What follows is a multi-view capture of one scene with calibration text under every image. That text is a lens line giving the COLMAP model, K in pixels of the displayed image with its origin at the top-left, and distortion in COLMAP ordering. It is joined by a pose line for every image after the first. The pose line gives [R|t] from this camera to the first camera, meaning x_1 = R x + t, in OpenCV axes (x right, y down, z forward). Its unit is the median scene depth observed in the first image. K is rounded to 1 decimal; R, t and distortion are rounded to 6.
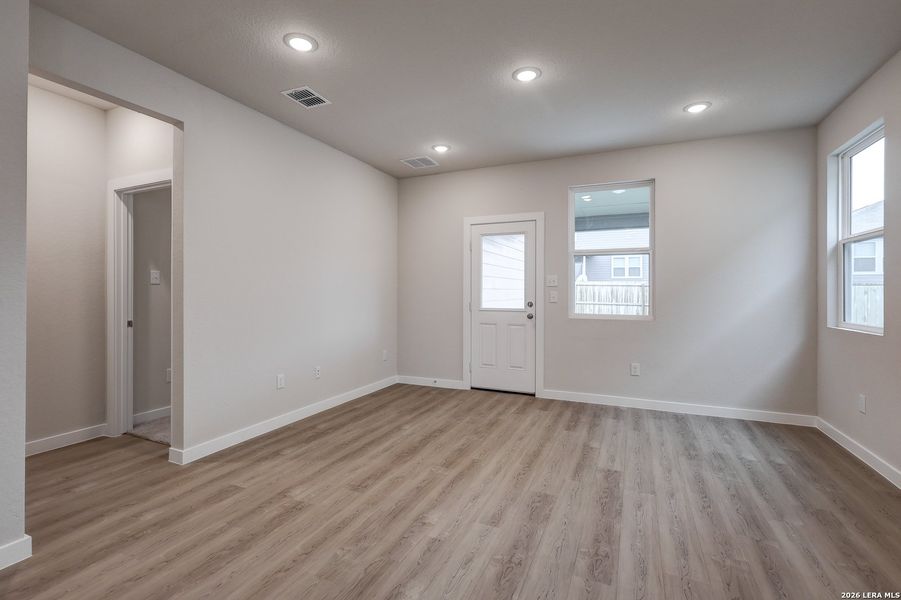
lens RADIAL K [[417.2, 0, 442.1], [0, 417.2, 298.7], [0, 0, 1]] dist [-0.002051, 0.000103]
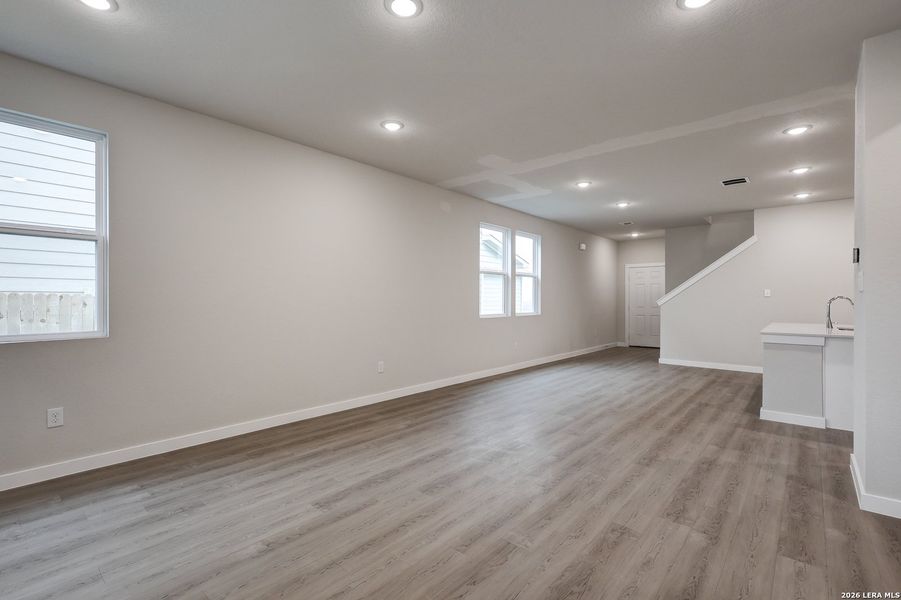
lens RADIAL K [[427.0, 0, 448.7], [0, 427.0, 299.0], [0, 0, 1]] dist [-0.003001, -0.000099]
pose [[-0.962658, -0.005007, 0.270674, -0.094907], [-0.001039, 0.999890, 0.014803, -0.028467], [-0.270718, 0.013969, -0.962557, 1.924779]]
